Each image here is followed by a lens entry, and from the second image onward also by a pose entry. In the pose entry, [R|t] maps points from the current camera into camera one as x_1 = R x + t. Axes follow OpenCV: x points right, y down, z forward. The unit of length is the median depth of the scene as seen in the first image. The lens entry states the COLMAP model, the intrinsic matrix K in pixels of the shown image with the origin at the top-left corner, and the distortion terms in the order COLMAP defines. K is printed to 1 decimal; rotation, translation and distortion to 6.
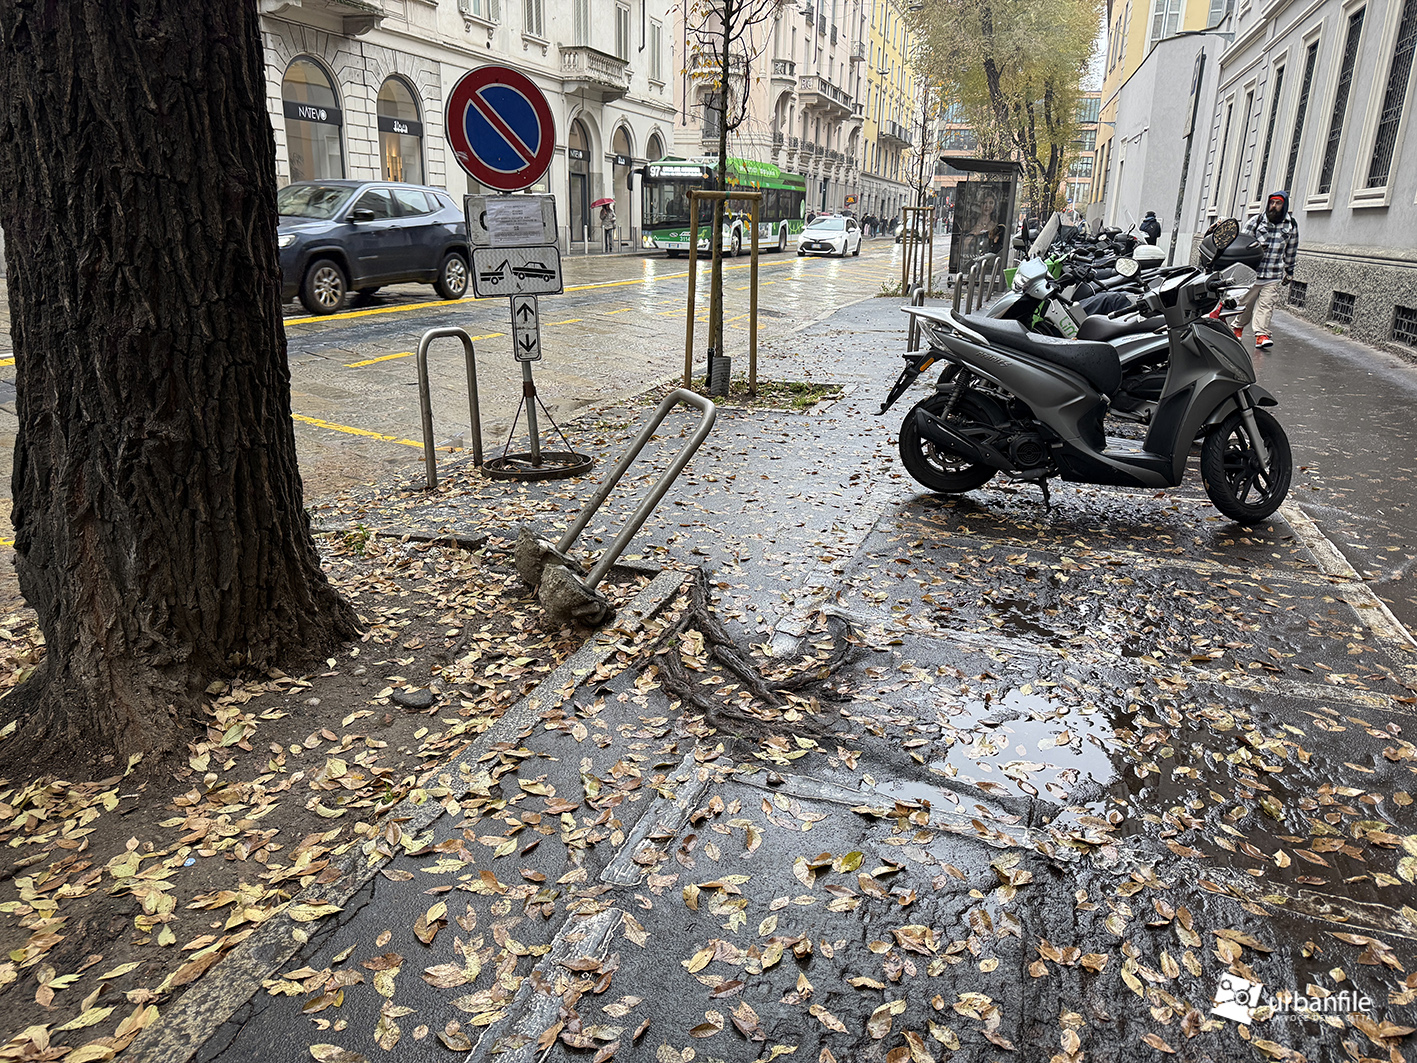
lens RADIAL K [[995.5, 0, 704.0], [0, 995.5, 530.7], [0, 0, 1]] dist [0.010600, -0.004975]
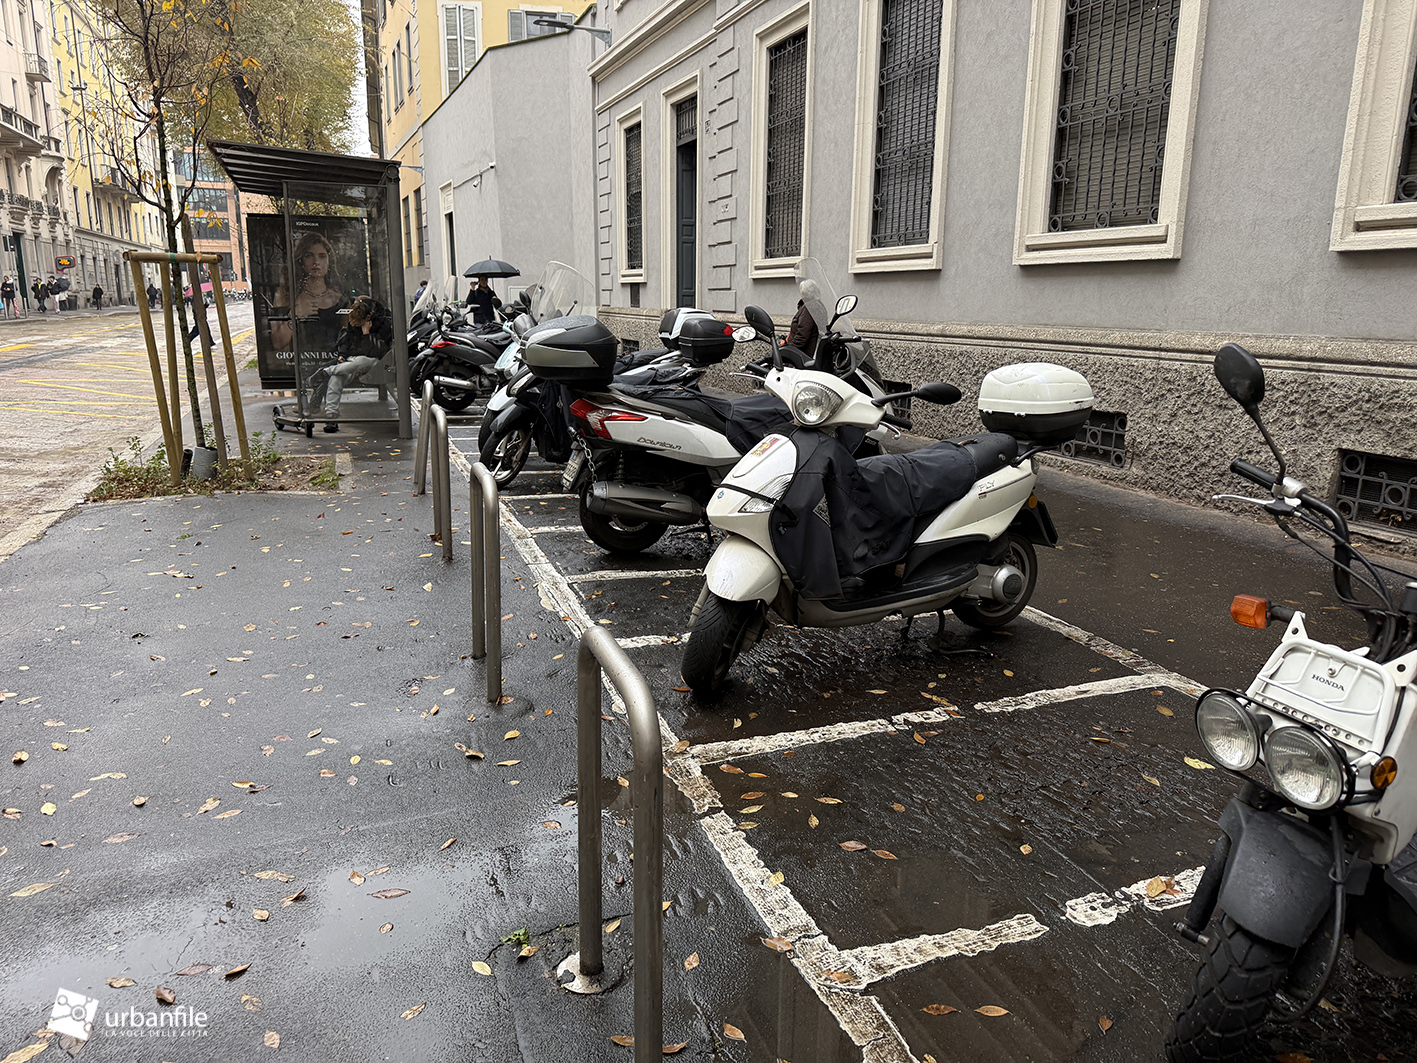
lens RADIAL K [[995.5, 0, 704.3], [0, 995.5, 534.9], [0, 0, 1]] dist [0.010600, -0.004975]
pose [[0.776565, -0.155389, 0.610575, 0.031554], [0.192332, 0.981316, 0.005122, -0.046917], [-0.599963, 0.113456, 0.791942, 0.151220]]
